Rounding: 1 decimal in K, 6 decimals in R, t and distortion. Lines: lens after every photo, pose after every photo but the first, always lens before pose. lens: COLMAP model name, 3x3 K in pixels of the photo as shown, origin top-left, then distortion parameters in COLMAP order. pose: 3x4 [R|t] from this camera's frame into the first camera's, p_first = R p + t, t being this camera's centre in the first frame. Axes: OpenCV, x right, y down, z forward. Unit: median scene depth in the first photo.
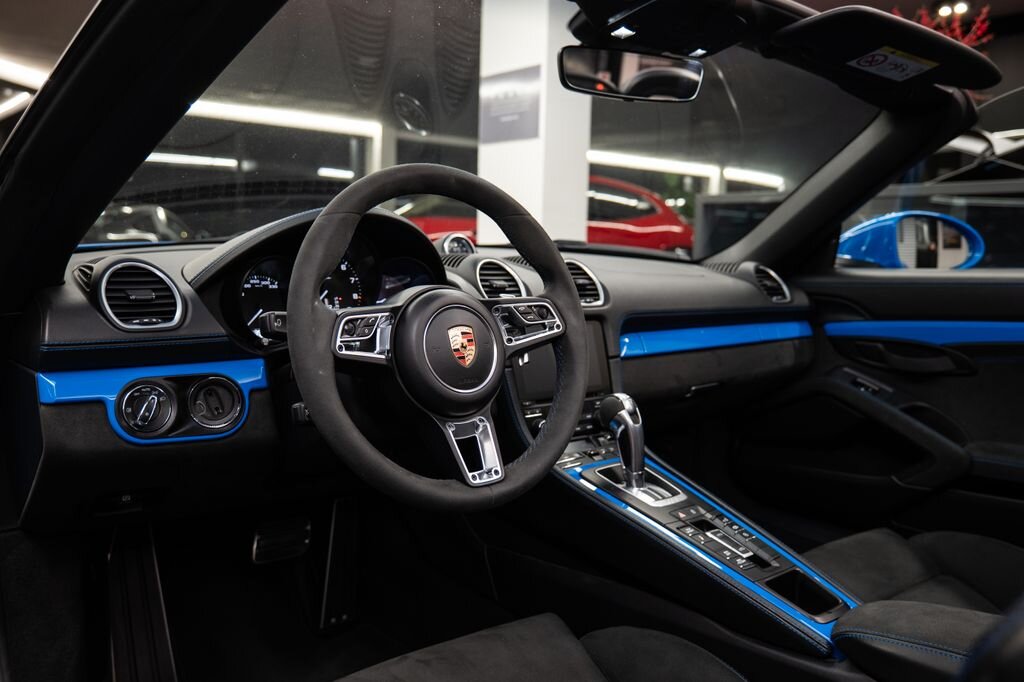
lens RADIAL K [[756.0, 0, 509.3], [0, 756.0, 335.2], [0, 0, 1]] dist [-0.011000, -0.005453]
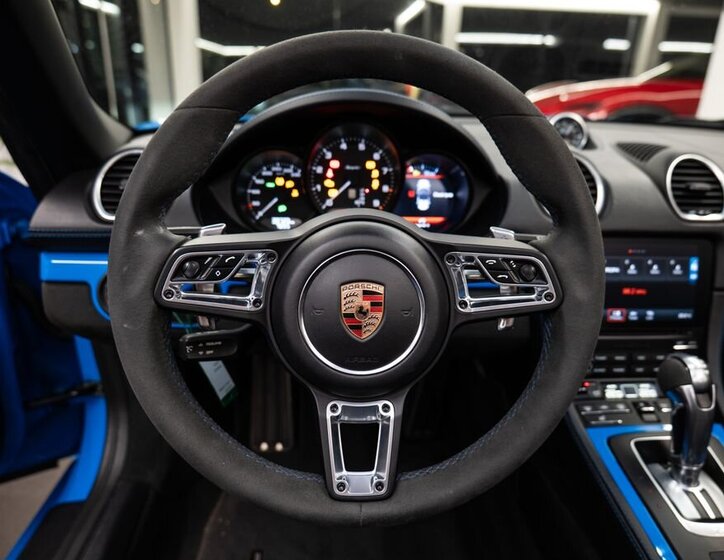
lens RADIAL K [[490.9, 0, 362.3], [0, 490.9, 280.8], [0, 0, 1]] dist [-0.038033, 0.001615]
pose [[0.814122, 0.234876, -0.531073, 0.635321], [-0.111682, 0.960807, 0.253727, -0.467780], [0.569853, -0.147254, 0.808445, 2.351278]]
